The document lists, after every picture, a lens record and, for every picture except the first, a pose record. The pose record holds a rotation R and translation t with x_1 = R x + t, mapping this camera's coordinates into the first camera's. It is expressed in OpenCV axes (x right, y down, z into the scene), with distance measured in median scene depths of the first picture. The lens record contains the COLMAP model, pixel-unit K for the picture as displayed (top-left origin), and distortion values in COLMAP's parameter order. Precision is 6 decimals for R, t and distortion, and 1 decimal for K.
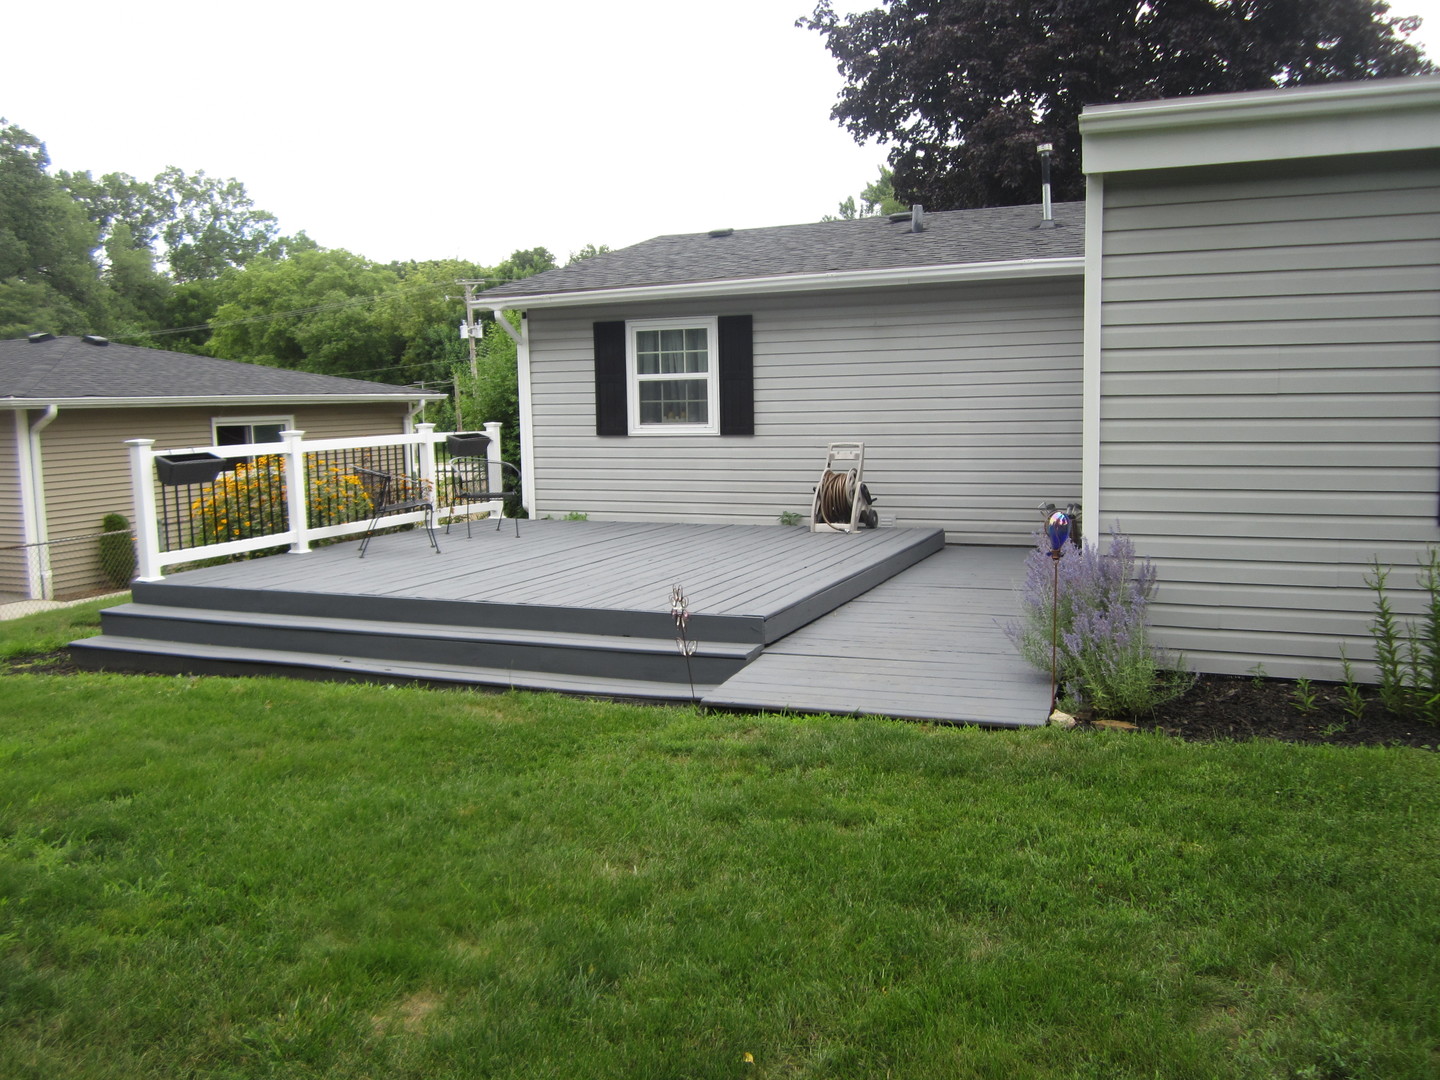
lens RADIAL K [[1189.6, 0, 716.2], [0, 1189.6, 544.8], [0, 0, 1]] dist [-0.050116, 0.025820]
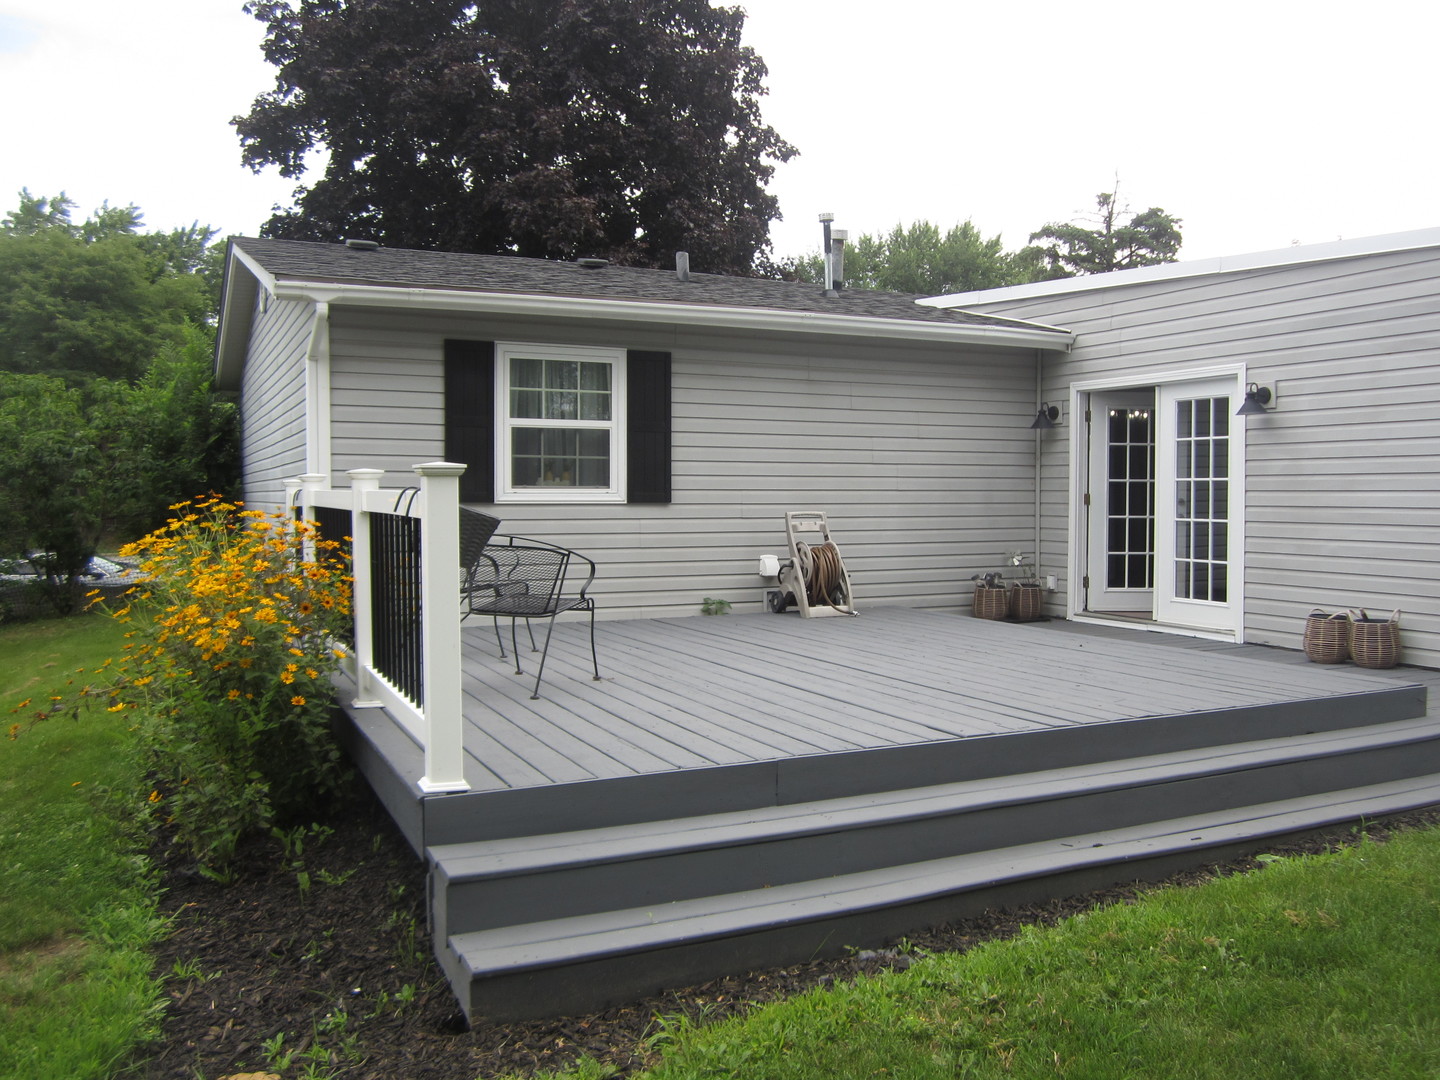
lens RADIAL K [[1189.6, 0, 716.2], [0, 1189.6, 544.8], [0, 0, 1]] dist [-0.050116, 0.025820]
pose [[0.662209, -0.010432, 0.749247, -0.533973], [0.075985, 0.995684, -0.053295, -0.020199], [-0.745457, 0.092224, 0.660143, 0.453849]]
